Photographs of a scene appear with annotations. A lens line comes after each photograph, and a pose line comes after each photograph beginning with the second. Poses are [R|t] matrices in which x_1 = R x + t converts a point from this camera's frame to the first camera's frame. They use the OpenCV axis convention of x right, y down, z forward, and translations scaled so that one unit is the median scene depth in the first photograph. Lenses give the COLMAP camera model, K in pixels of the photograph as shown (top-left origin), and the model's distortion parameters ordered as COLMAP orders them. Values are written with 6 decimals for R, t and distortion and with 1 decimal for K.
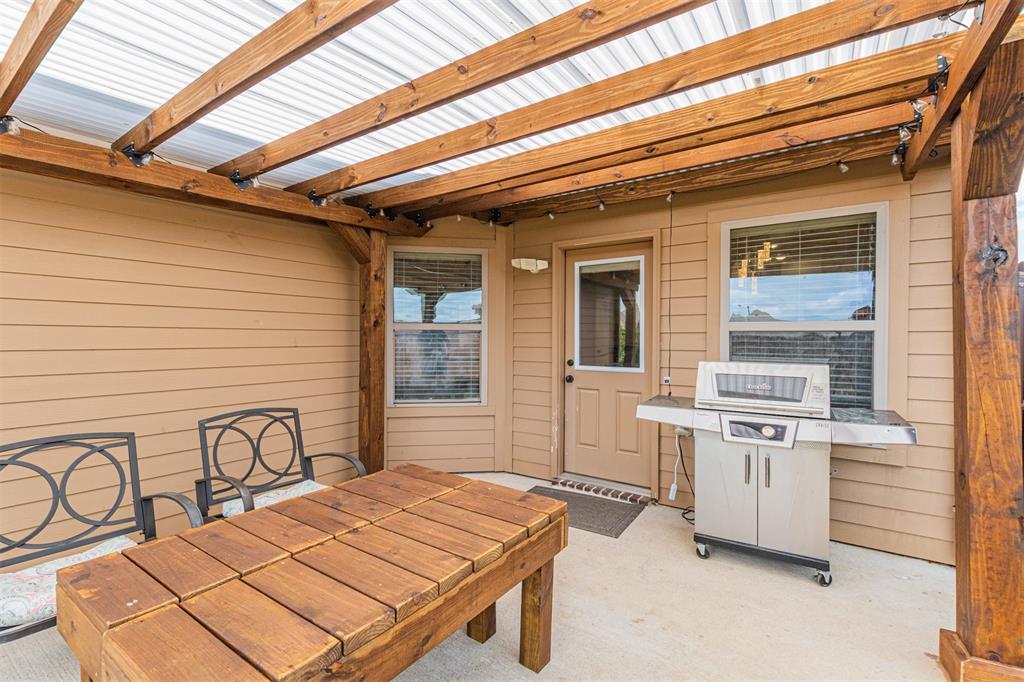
lens RADIAL K [[447.3, 0, 506.8], [0, 447.3, 335.2], [0, 0, 1]] dist [0.001817, -0.000182]
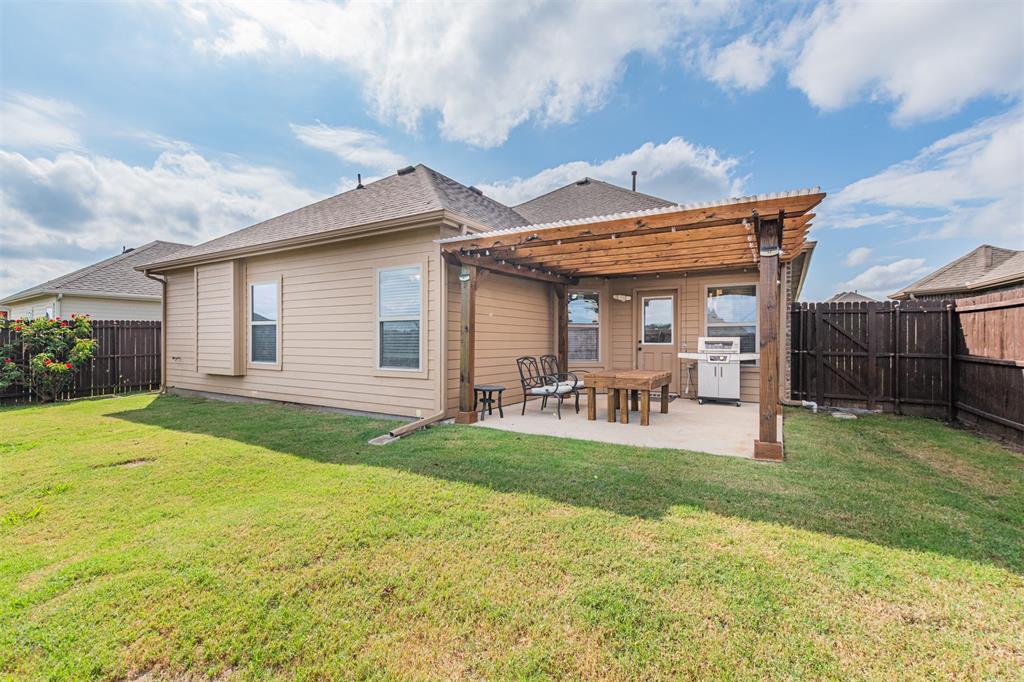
lens RADIAL K [[447.3, 0, 517.8], [0, 447.3, 343.5], [0, 0, 1]] dist [0.001817, -0.000182]
pose [[0.997635, 0.001266, 0.068718, -0.744065], [-0.001452, 0.999995, 0.002657, 0.077521], [-0.068715, -0.002750, 0.997633, -1.432628]]
